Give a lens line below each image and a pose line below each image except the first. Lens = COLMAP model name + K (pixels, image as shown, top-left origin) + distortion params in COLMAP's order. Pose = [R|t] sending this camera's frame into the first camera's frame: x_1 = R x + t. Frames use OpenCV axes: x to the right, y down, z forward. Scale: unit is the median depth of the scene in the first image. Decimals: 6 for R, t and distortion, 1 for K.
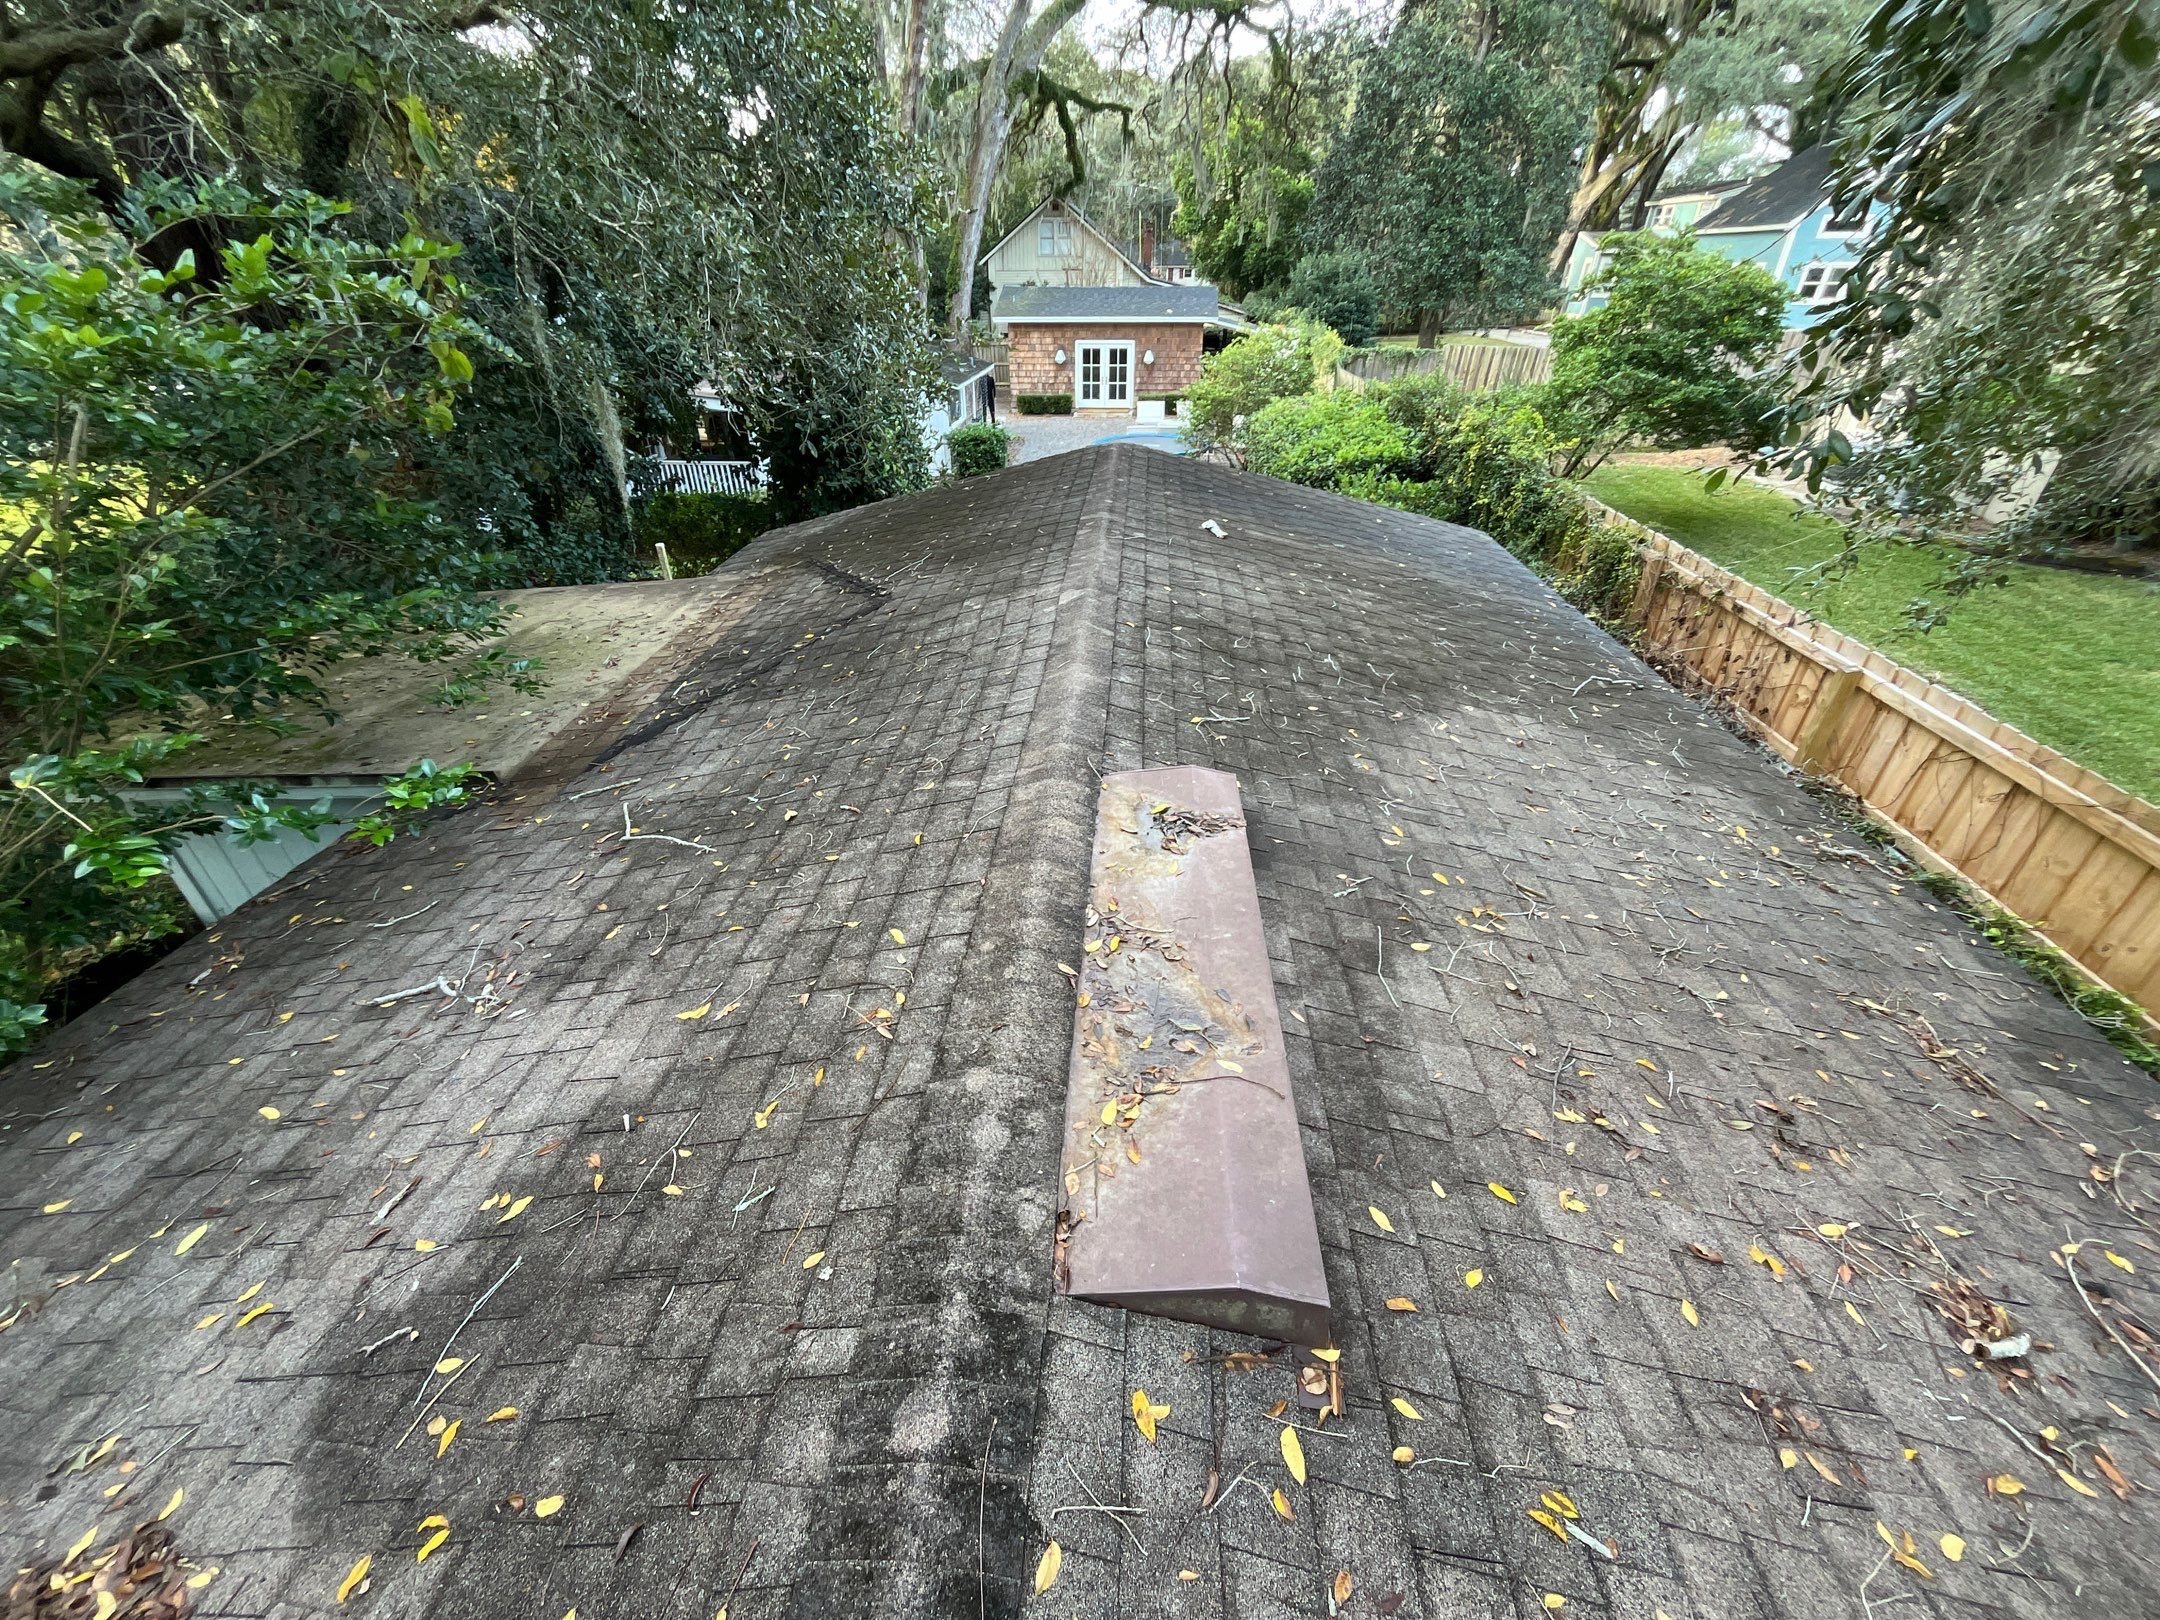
lens RADIAL K [[881.1, 0, 1080.0], [0, 881.1, 810.0], [0, 0, 1]] dist [-0.006530, -0.000330]
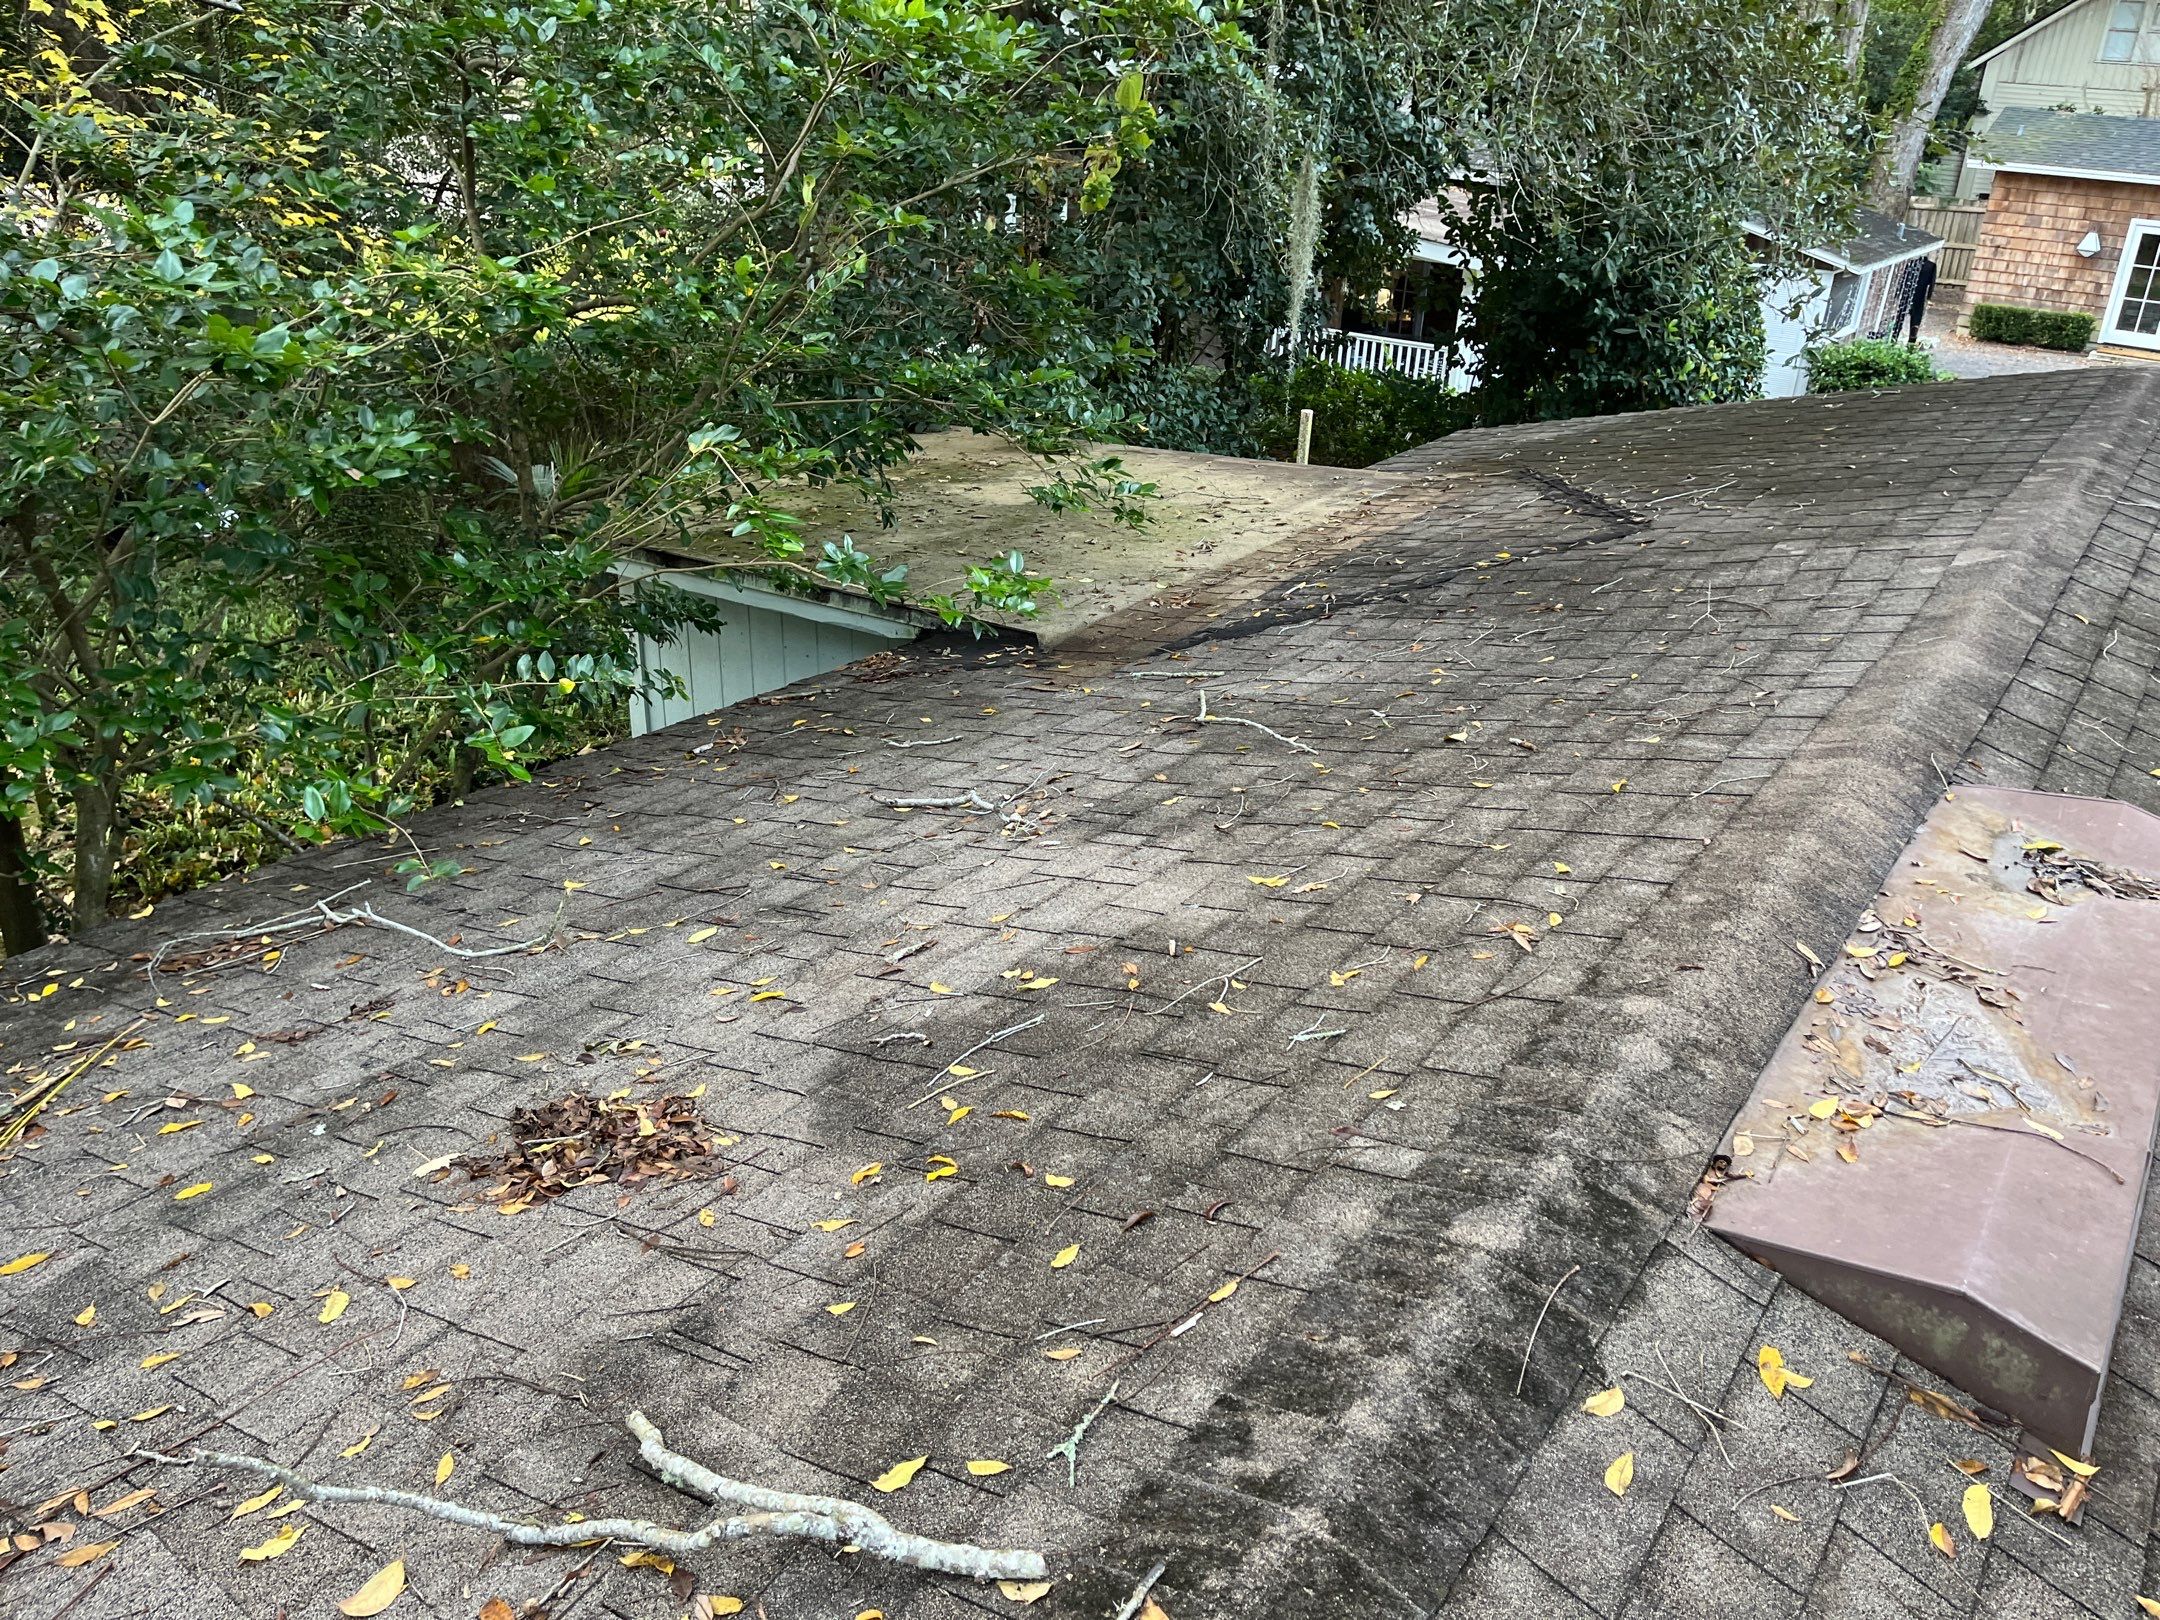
lens RADIAL K [[1674.2, 0, 1080.0], [0, 1674.2, 810.0], [0, 0, 1]] dist [0.091891, -0.121247]
pose [[0.854376, 0.256342, -0.452029, 0.049193], [-0.316898, 0.946414, -0.062261, 0.250518], [0.411847, 0.196442, 0.889828, -0.292442]]
